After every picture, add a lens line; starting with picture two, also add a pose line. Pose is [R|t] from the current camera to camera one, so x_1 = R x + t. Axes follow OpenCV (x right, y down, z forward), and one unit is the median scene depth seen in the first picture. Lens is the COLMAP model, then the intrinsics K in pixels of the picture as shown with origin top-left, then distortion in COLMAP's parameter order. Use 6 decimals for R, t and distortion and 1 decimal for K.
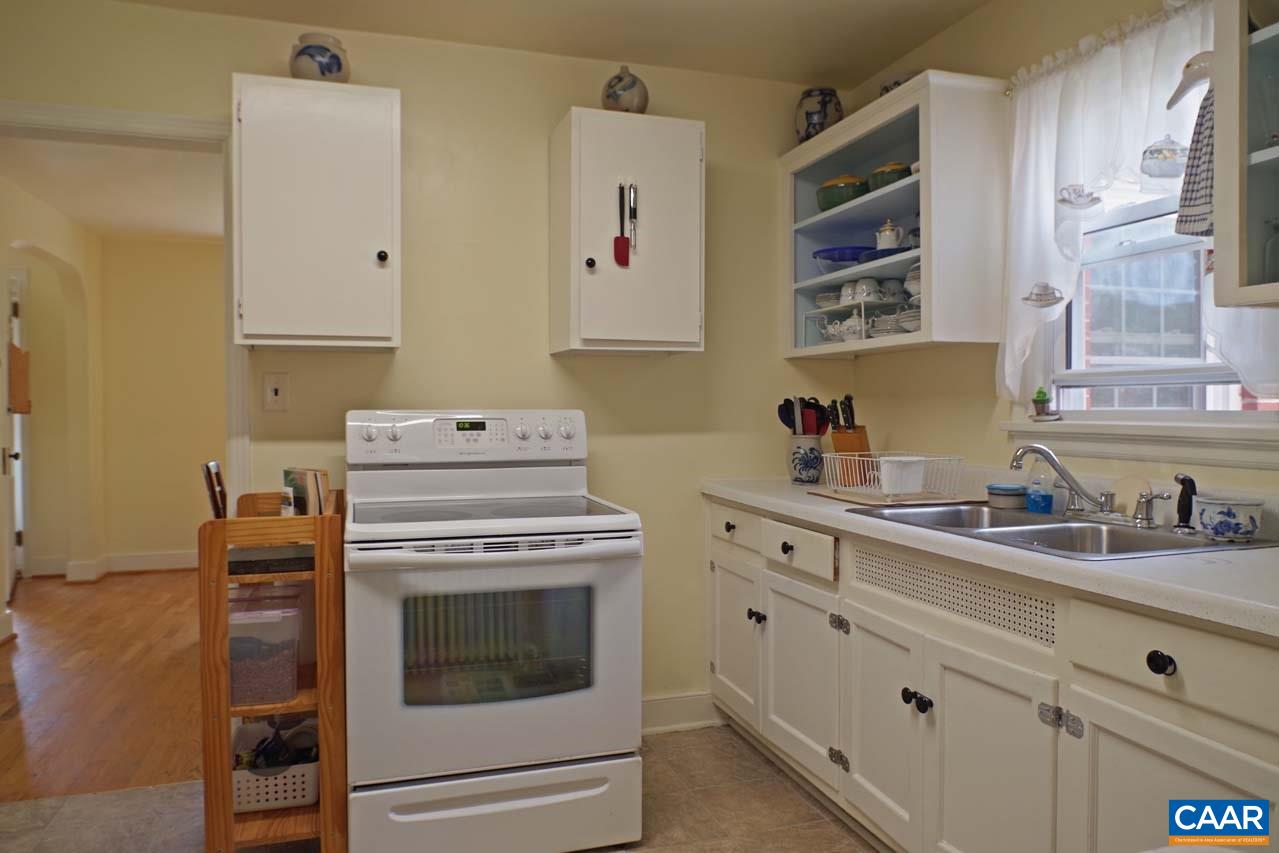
lens RADIAL K [[874.1, 0, 633.3], [0, 874.1, 424.0], [0, 0, 1]] dist [-0.007609, -0.001100]
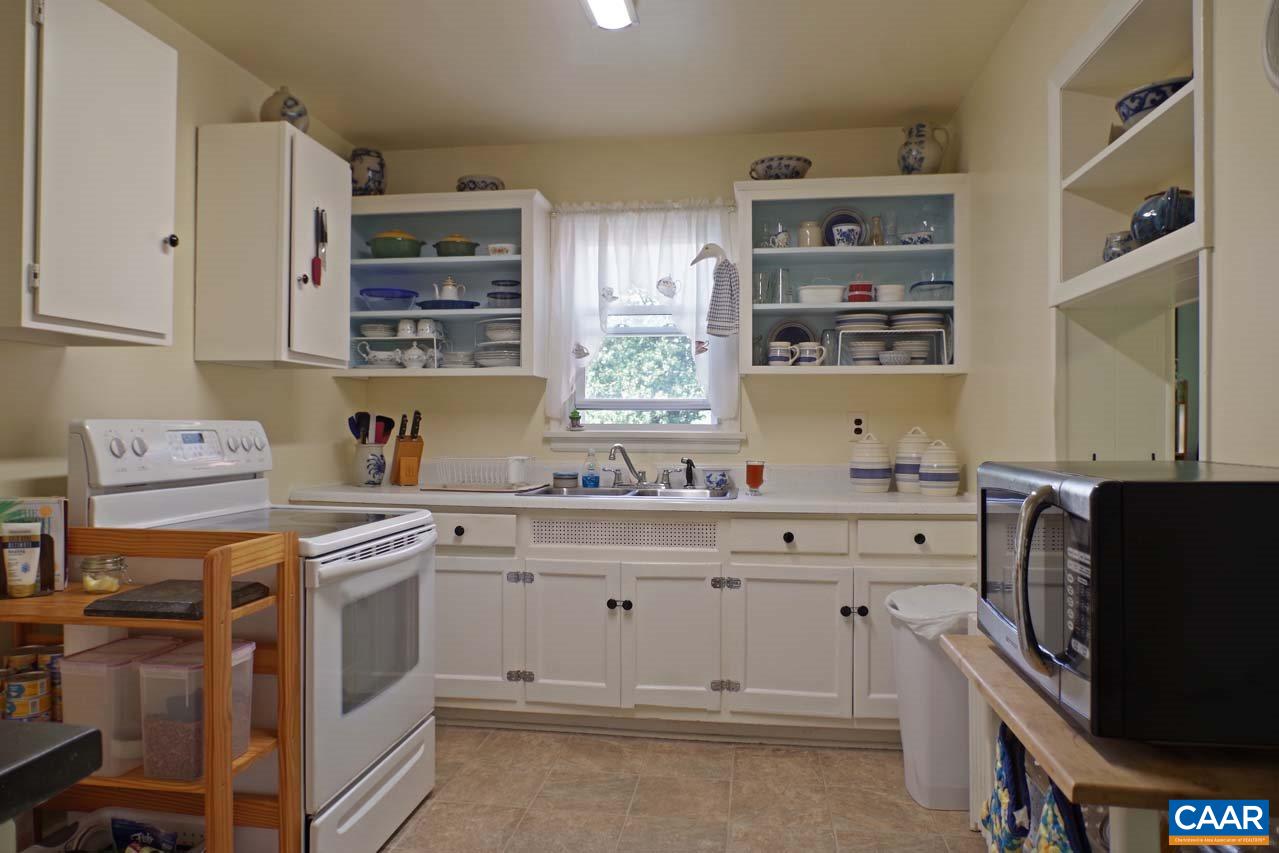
lens RADIAL K [[874.1, 0, 634.6], [0, 874.1, 426.2], [0, 0, 1]] dist [-0.007609, -0.001100]
pose [[0.427812, 0.002786, 0.903863, -0.934589], [0.013208, 0.999869, -0.009333, 0.004924], [-0.903771, 0.015931, 0.427720, 0.242279]]
